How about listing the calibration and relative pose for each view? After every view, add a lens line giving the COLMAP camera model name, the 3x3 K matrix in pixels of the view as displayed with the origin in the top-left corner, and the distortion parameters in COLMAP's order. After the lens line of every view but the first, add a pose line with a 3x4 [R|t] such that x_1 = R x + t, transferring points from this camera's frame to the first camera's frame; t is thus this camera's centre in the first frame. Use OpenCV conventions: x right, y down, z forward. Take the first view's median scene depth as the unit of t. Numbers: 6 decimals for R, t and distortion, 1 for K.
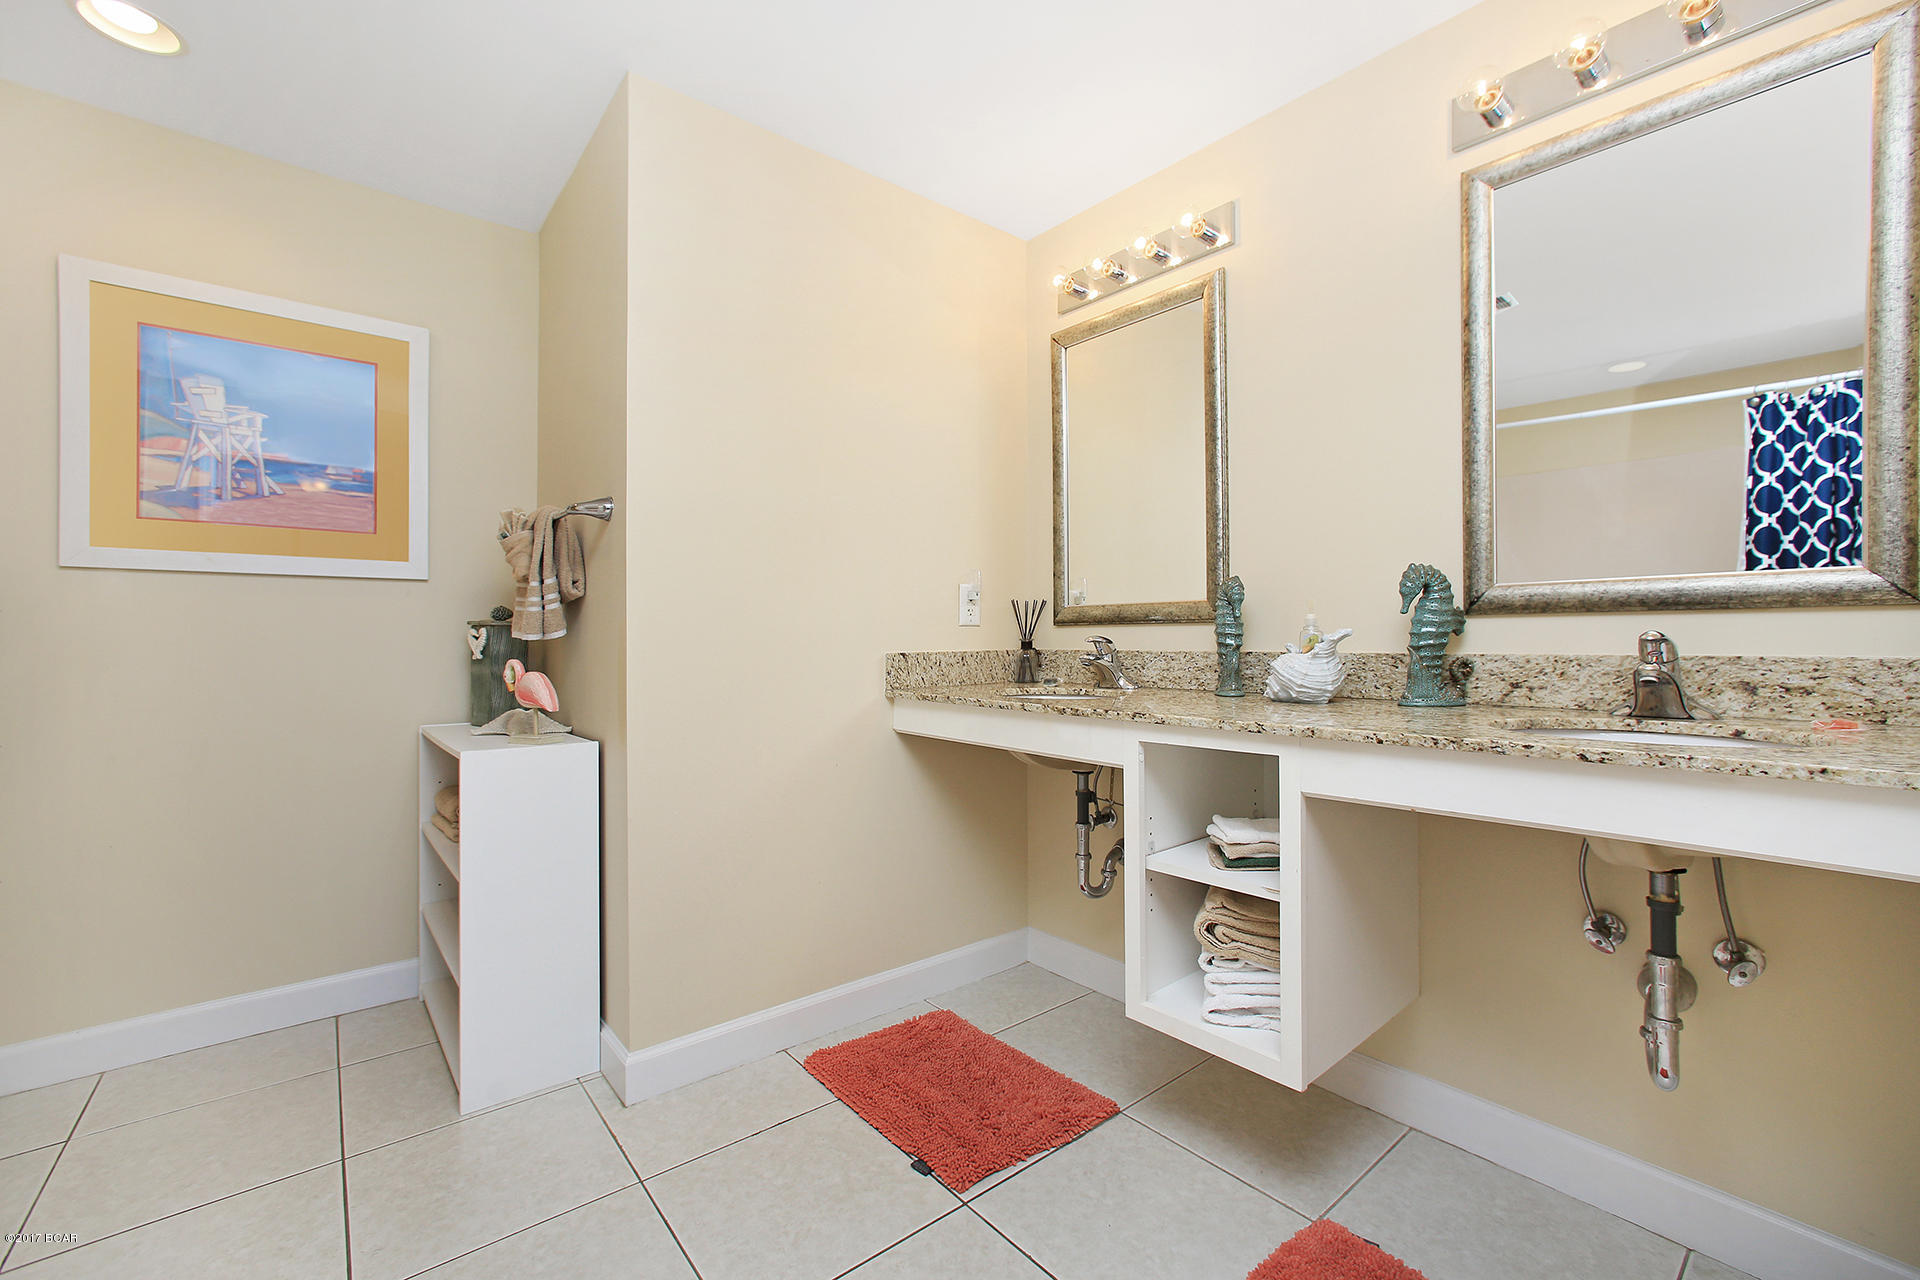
lens RADIAL K [[798.3, 0, 953.3], [0, 798.3, 633.0], [0, 0, 1]] dist [-0.040641, 0.016874]
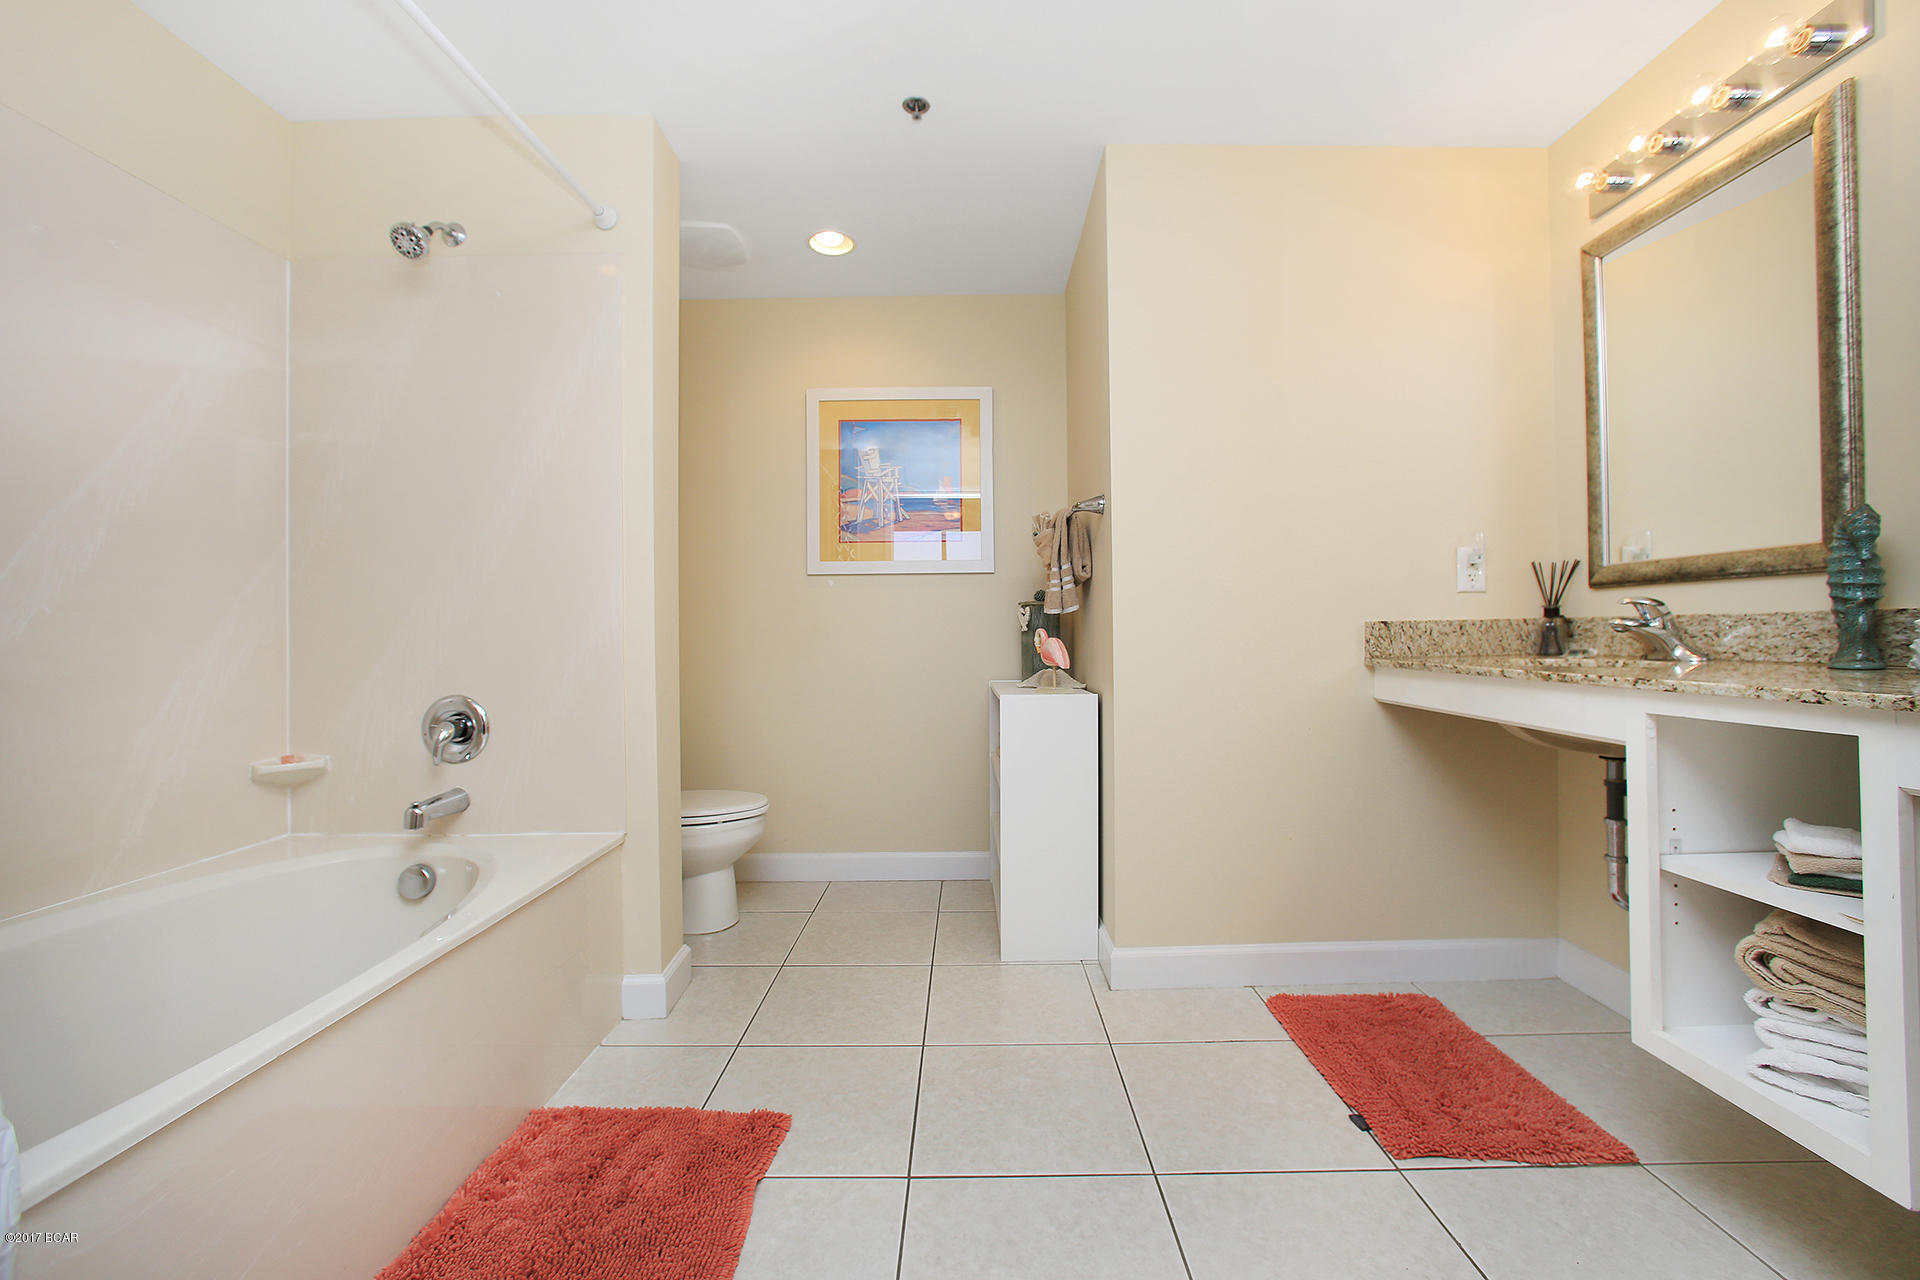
lens RADIAL K [[758.3, 0, 968.6], [0, 758.3, 627.7], [0, 0, 1]] dist [-0.035570, 0.013036]
pose [[0.773588, -0.008090, -0.633637, 0.140588], [0.010775, 0.999942, 0.000388, 0.030182], [0.633597, -0.007128, 0.773631, -0.040800]]
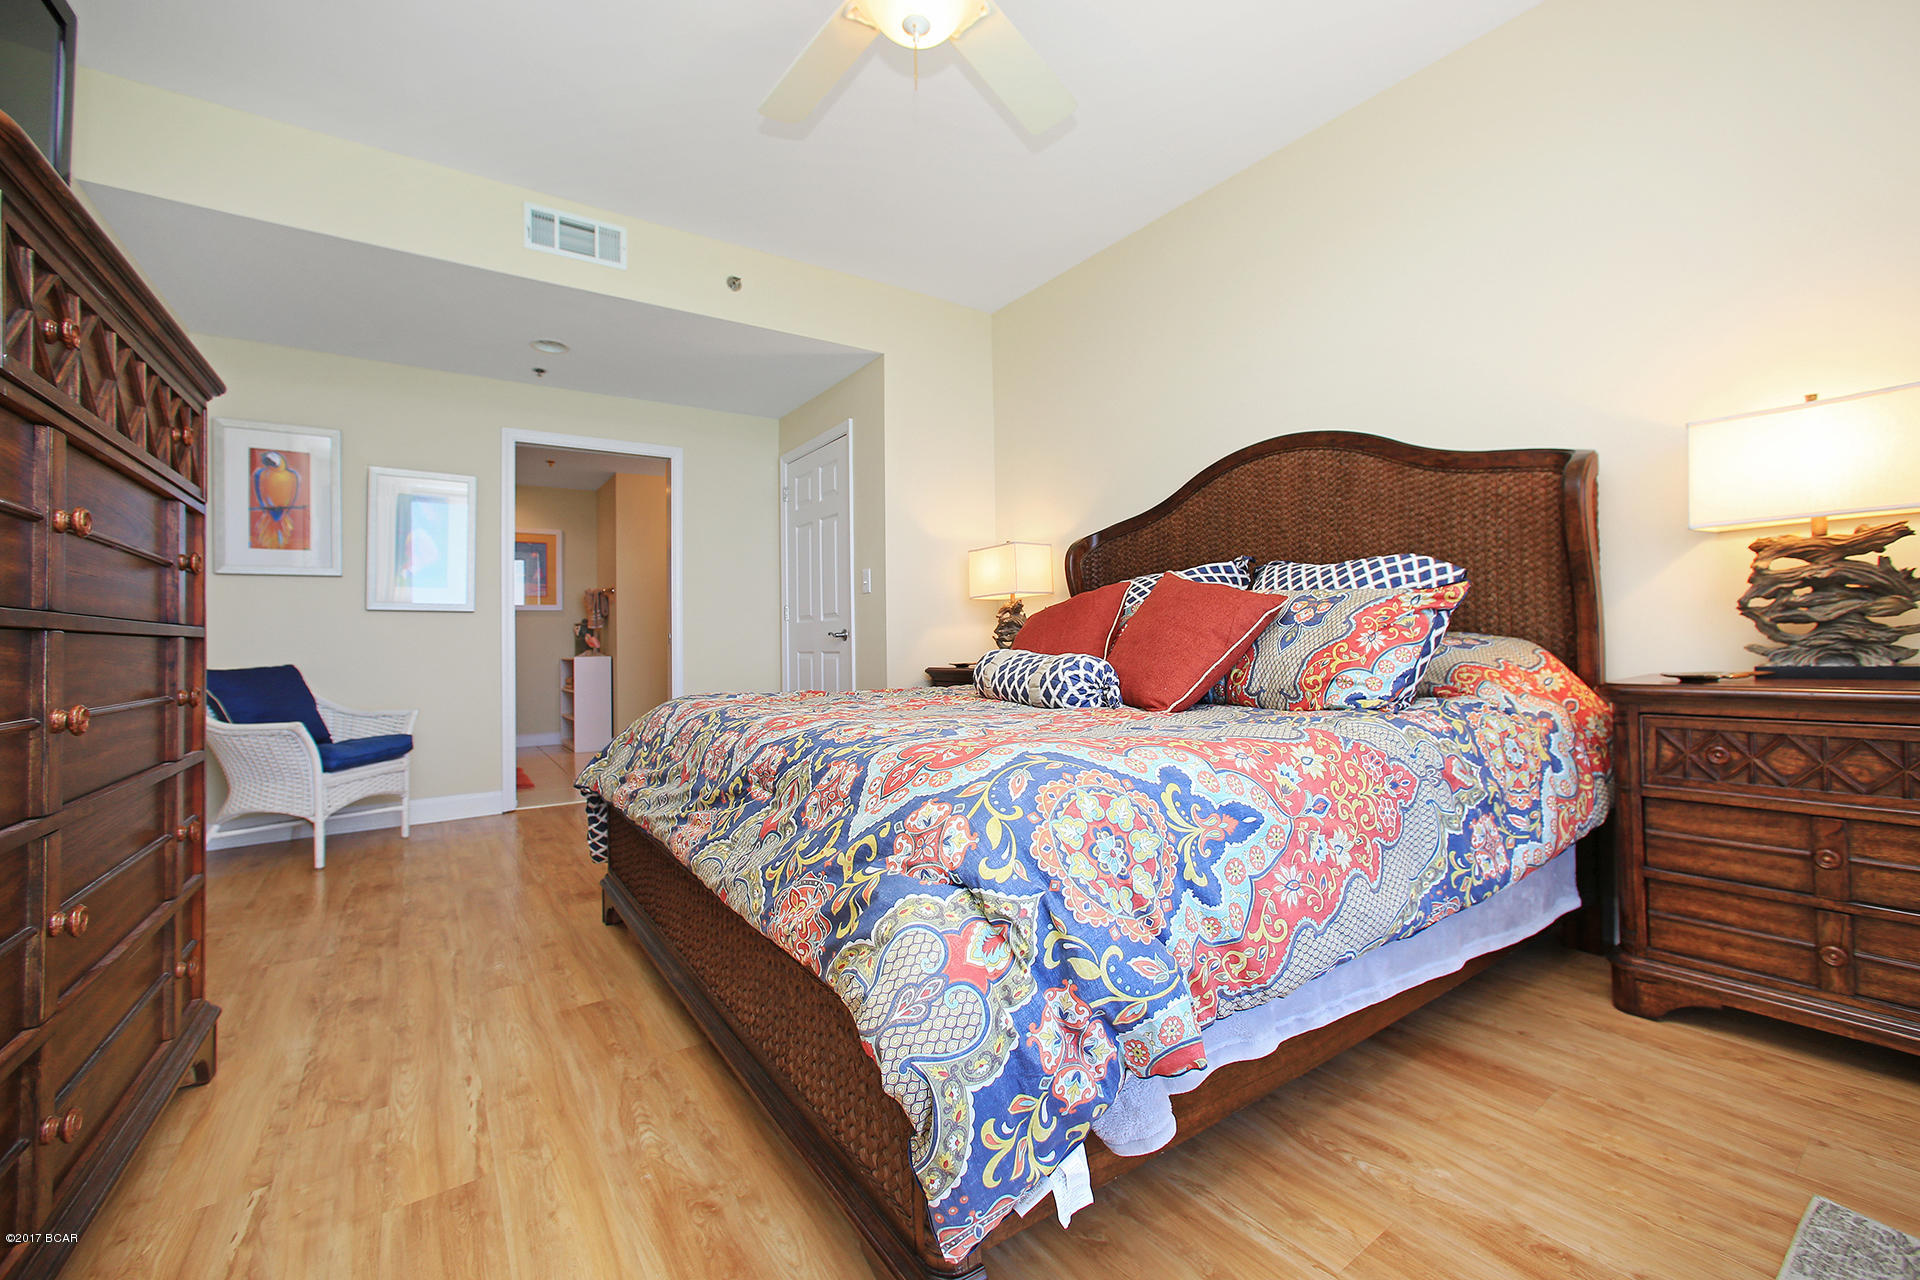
lens RADIAL K [[798.3, 0, 953.3], [0, 798.3, 633.0], [0, 0, 1]] dist [-0.040641, 0.016874]
pose [[0.993686, -0.020067, -0.110386, 1.390359], [0.019347, 0.999784, -0.007595, 0.084609], [0.110514, 0.005411, 0.993860, -2.230423]]
